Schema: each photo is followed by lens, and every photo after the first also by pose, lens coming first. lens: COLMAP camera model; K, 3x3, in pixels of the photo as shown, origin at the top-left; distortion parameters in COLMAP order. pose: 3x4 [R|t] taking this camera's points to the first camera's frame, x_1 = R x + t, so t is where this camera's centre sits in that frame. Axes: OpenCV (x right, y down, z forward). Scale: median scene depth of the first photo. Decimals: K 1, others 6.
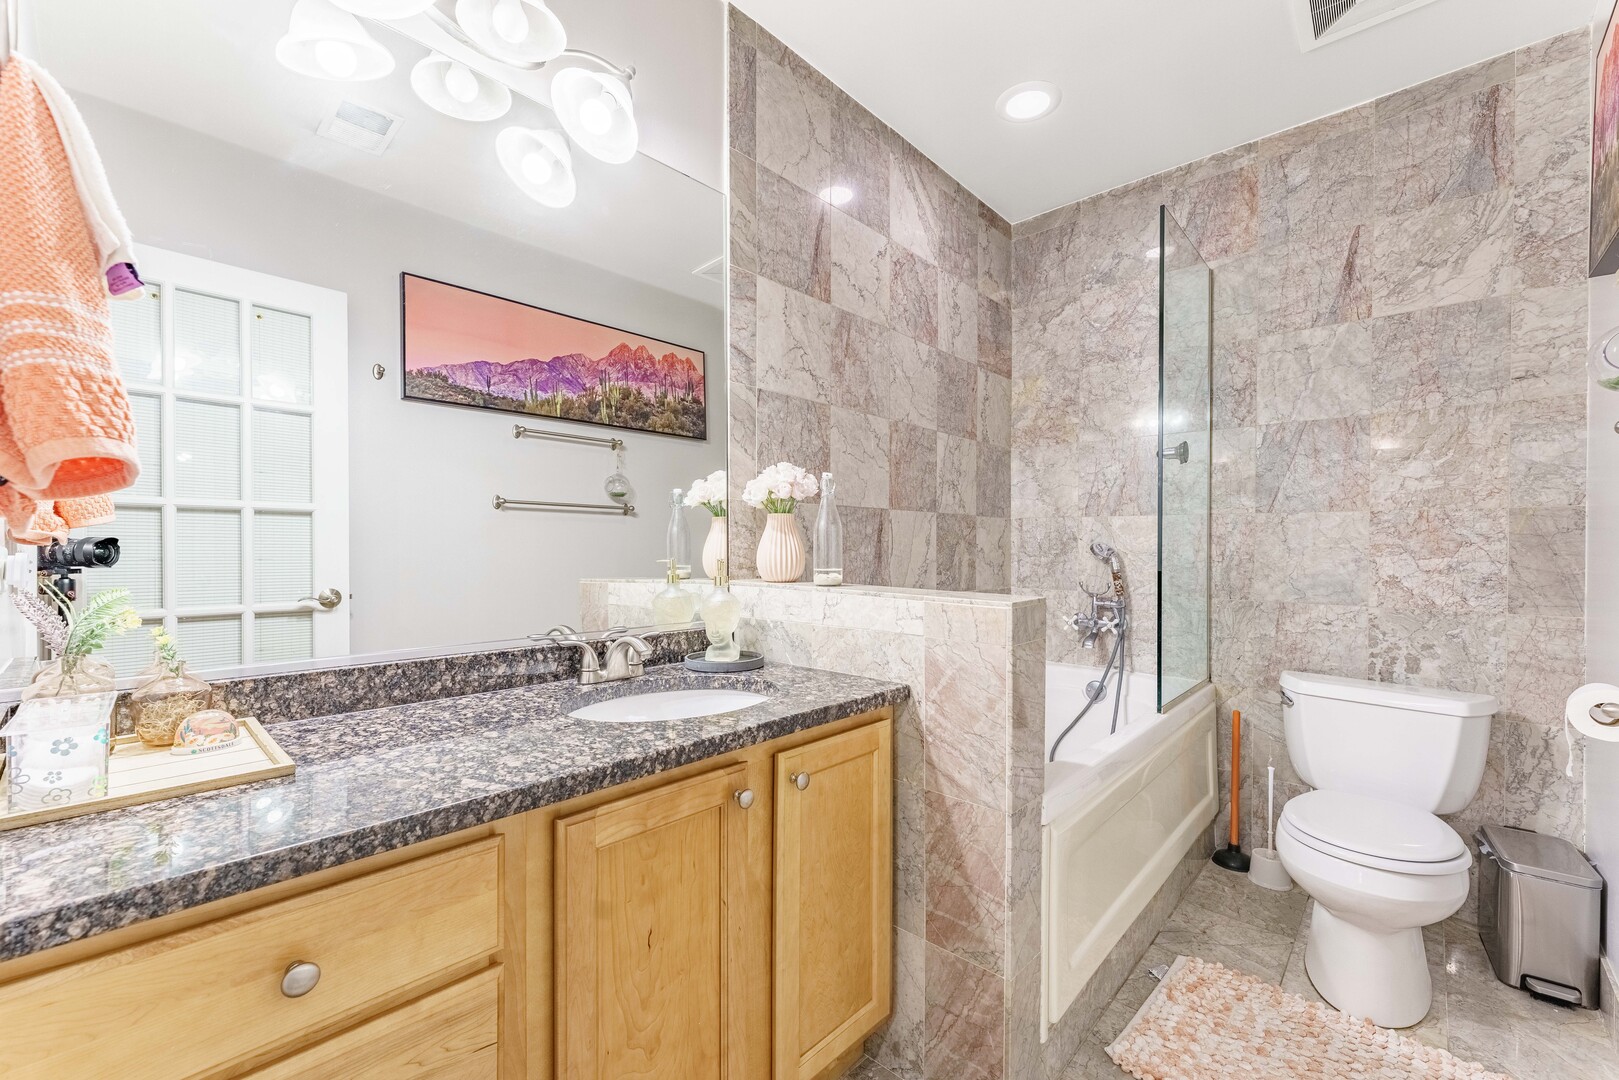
lens RADIAL K [[655.7, 0, 809.5], [0, 655.7, 540.0], [0, 0, 1]] dist [0.001674, -0.000553]
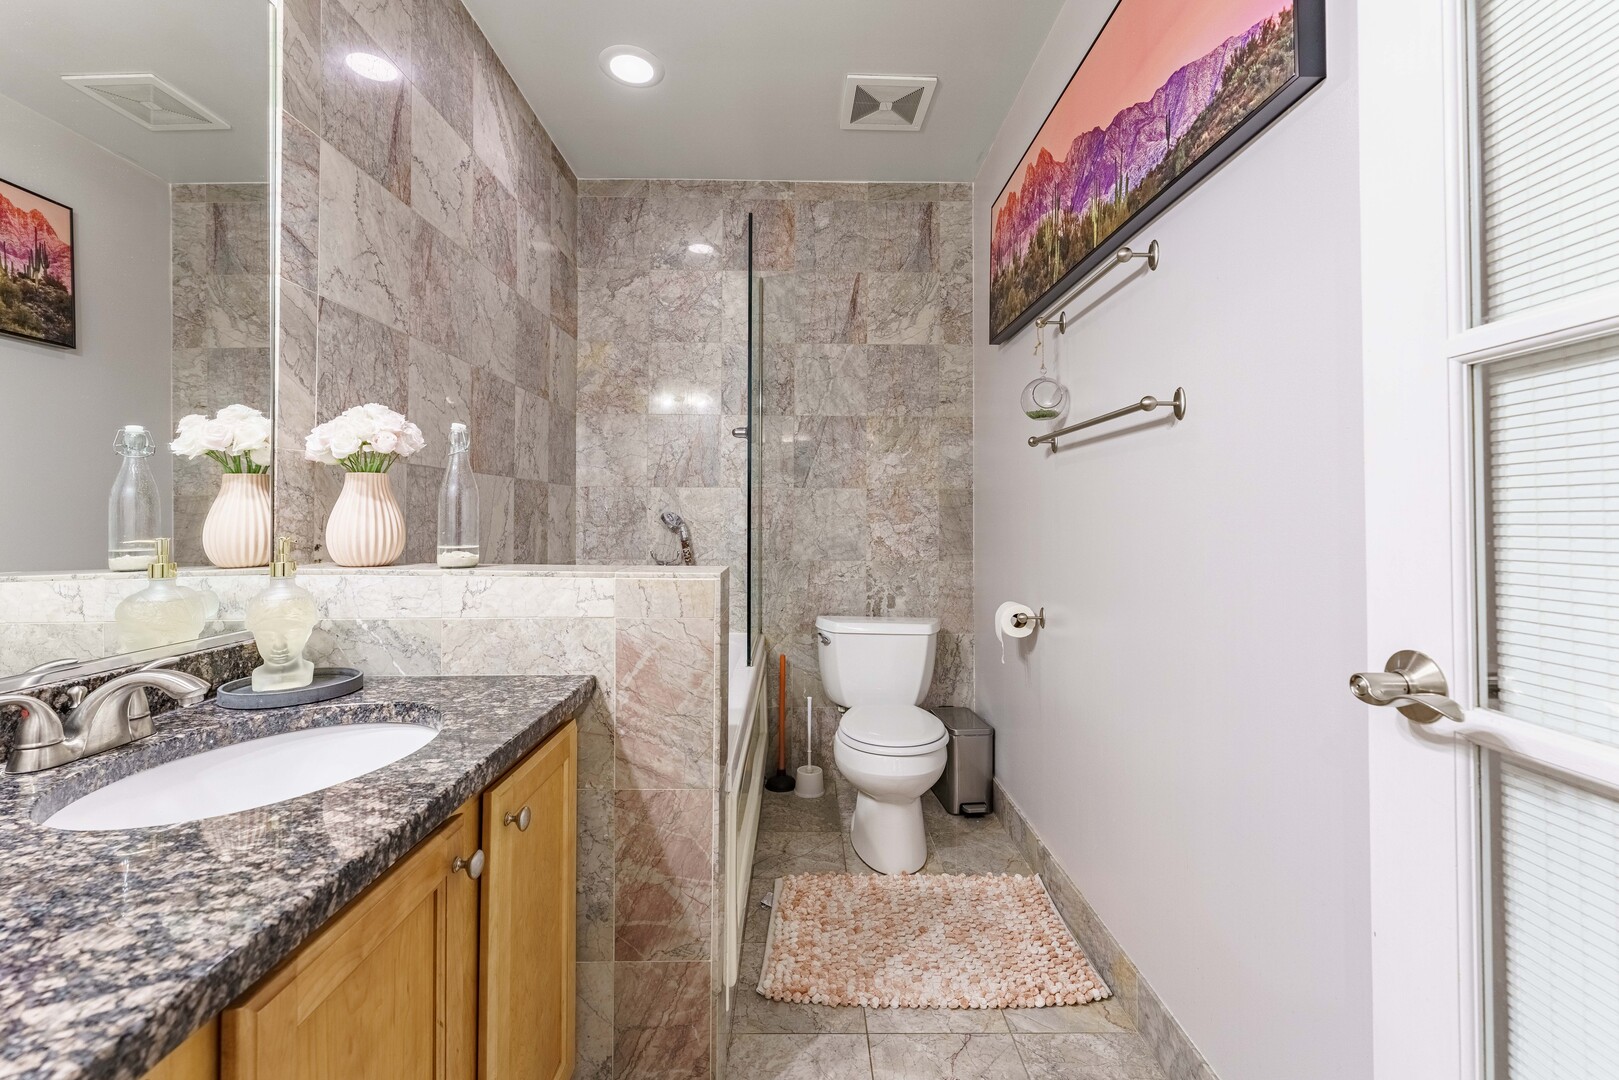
lens RADIAL K [[673.4, 0, 809.5], [0, 673.4, 494.2], [0, 0, 1]] dist [0.001483, -0.001079]
pose [[0.725928, 0.018910, 0.687510, -0.180692], [-0.003944, 0.999720, -0.023332, -0.000669], [-0.687759, 0.014226, 0.725800, 0.099892]]
